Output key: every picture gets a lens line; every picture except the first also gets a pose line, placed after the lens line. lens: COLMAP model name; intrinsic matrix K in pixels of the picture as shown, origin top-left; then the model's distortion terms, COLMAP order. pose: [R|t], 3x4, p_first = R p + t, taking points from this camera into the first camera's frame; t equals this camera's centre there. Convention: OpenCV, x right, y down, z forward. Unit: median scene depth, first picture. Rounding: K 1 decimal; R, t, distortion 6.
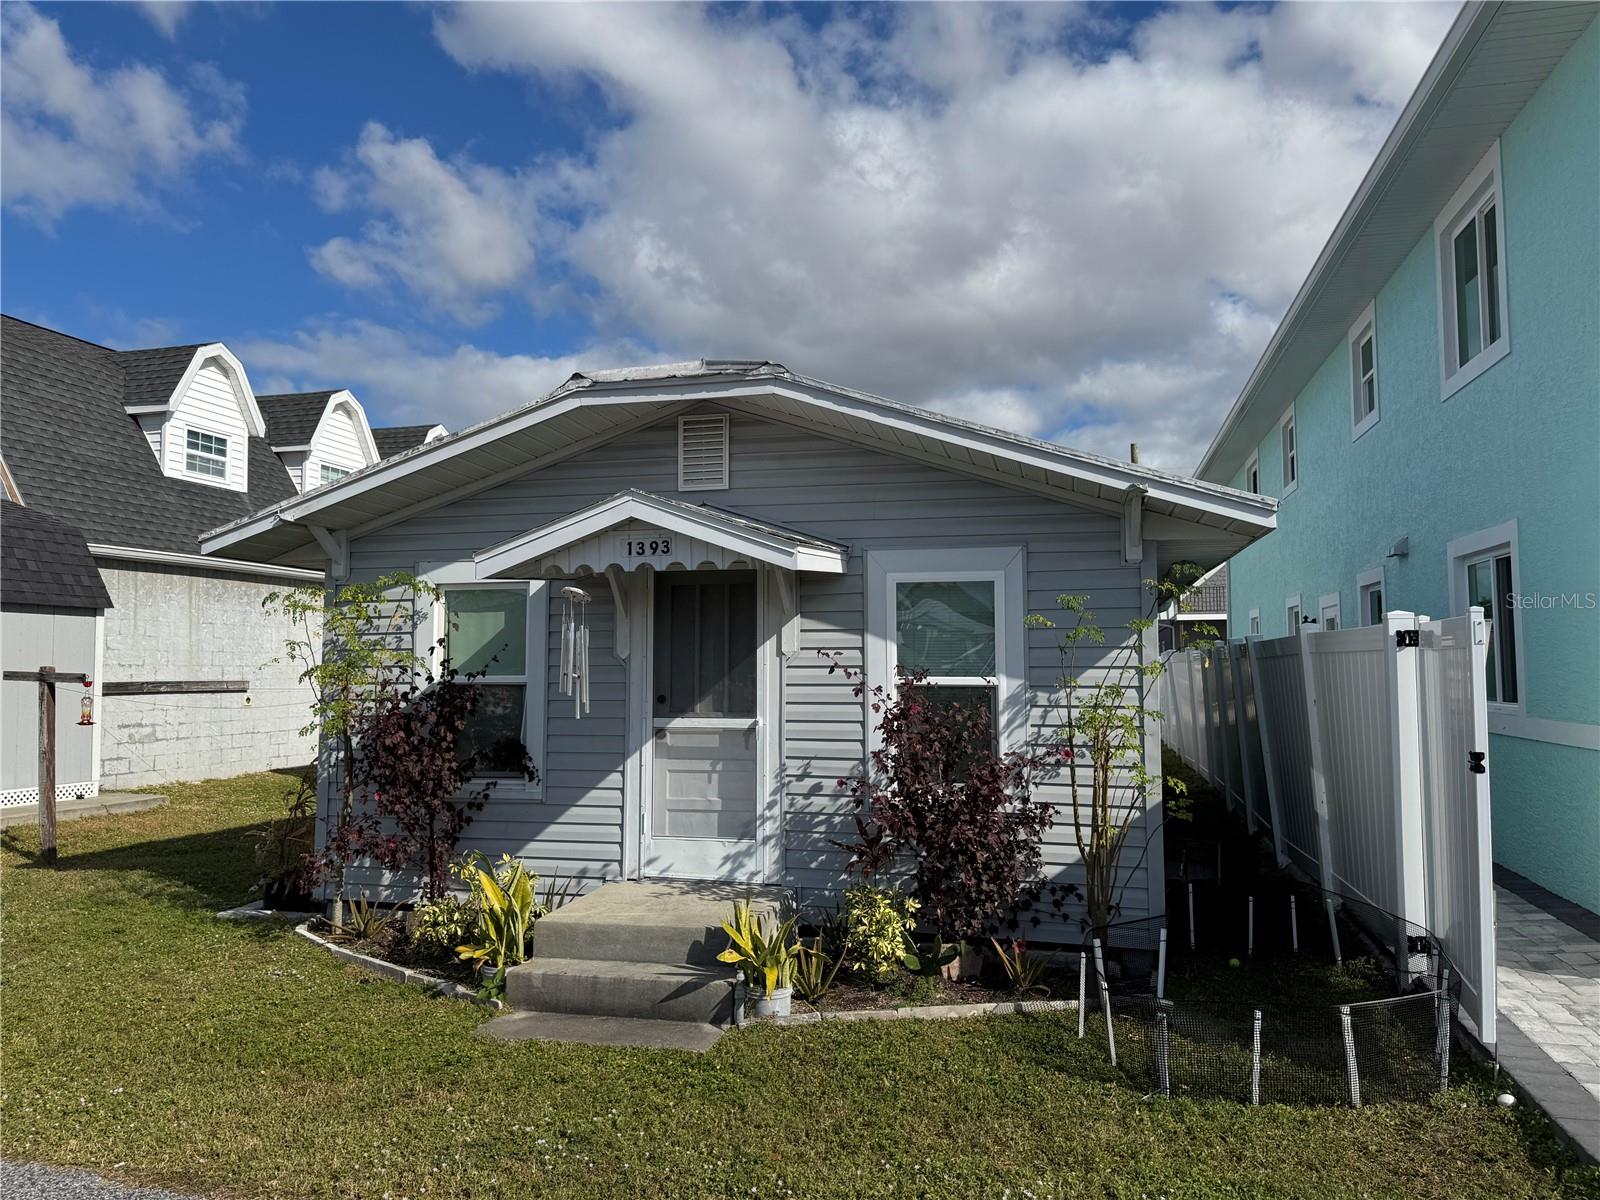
lens RADIAL K [[1120.4, 0, 800.9], [0, 1120.4, 593.7], [0, 0, 1]] dist [0.009579, -0.012951]
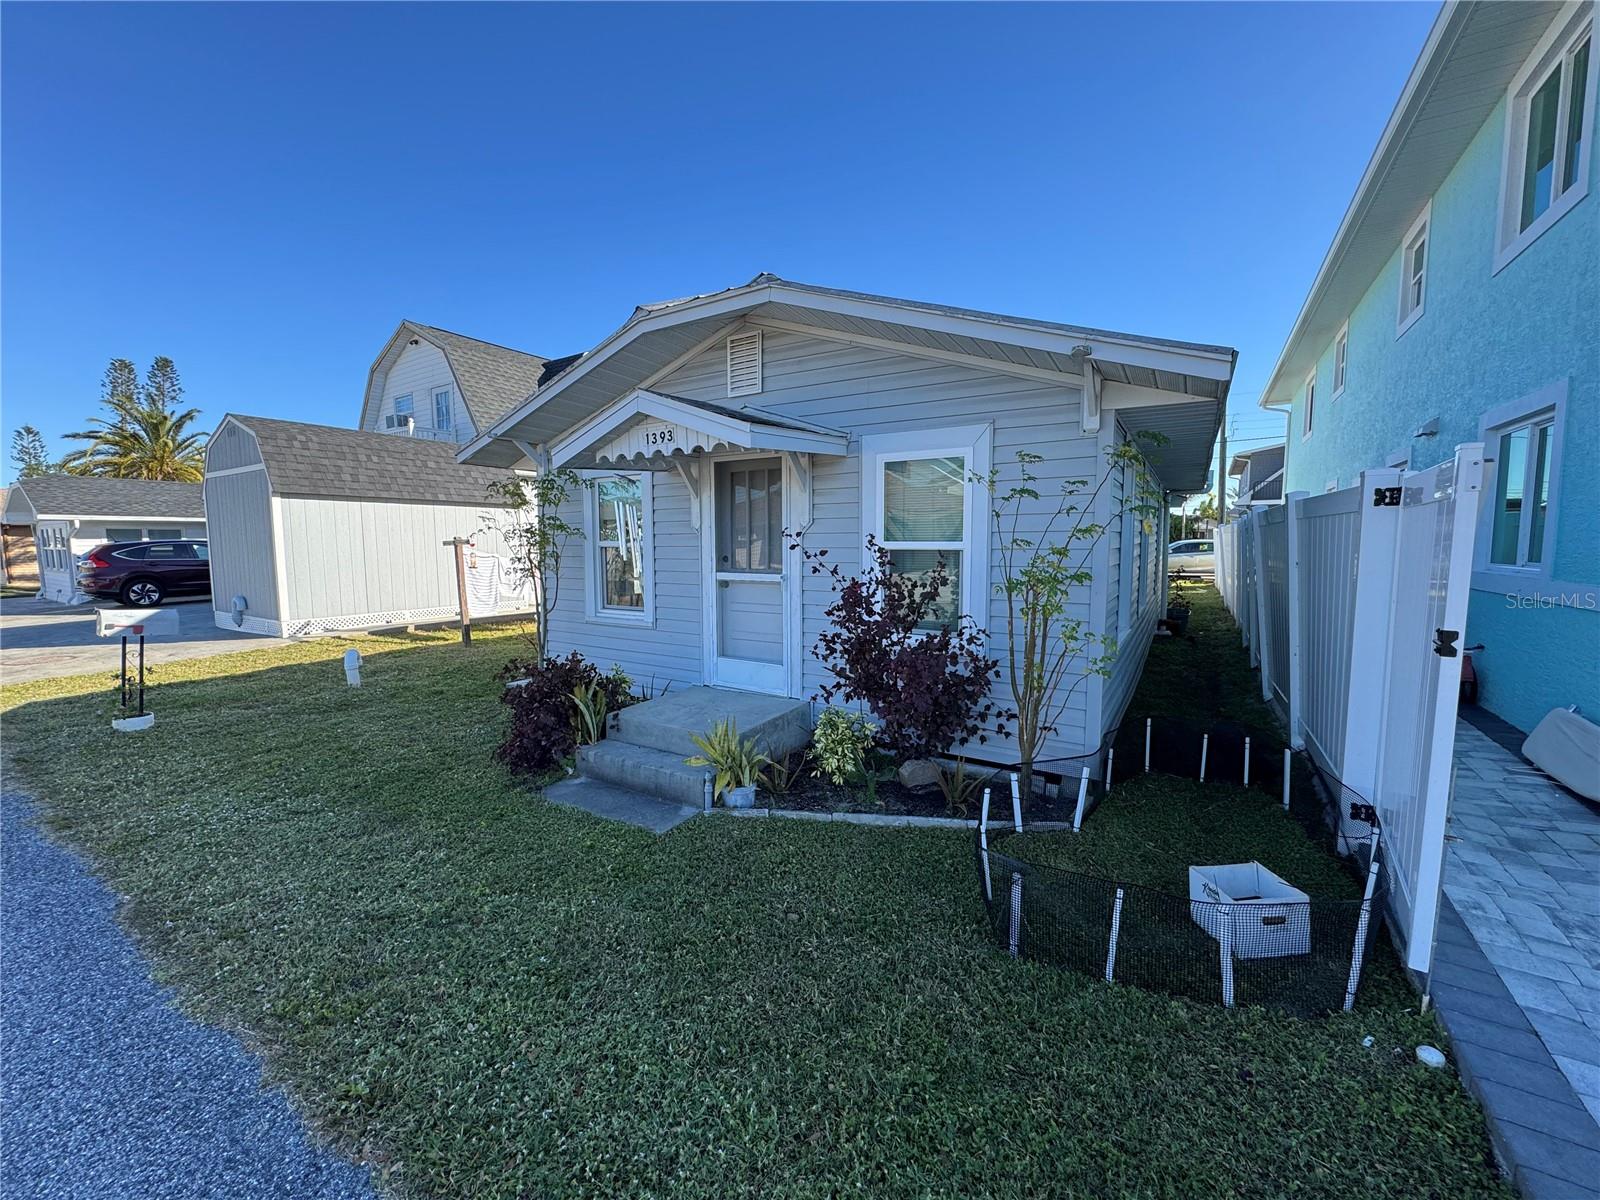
lens RADIAL K [[639.9, 0, 799.2], [0, 639.9, 596.8], [0, 0, 1]] dist [-0.001169, 0.000551]
pose [[0.955305, 0.024575, -0.294597, 0.206297], [0.021234, 0.988260, 0.151295, 0.027668], [0.294857, -0.150789, 0.943569, 0.307162]]
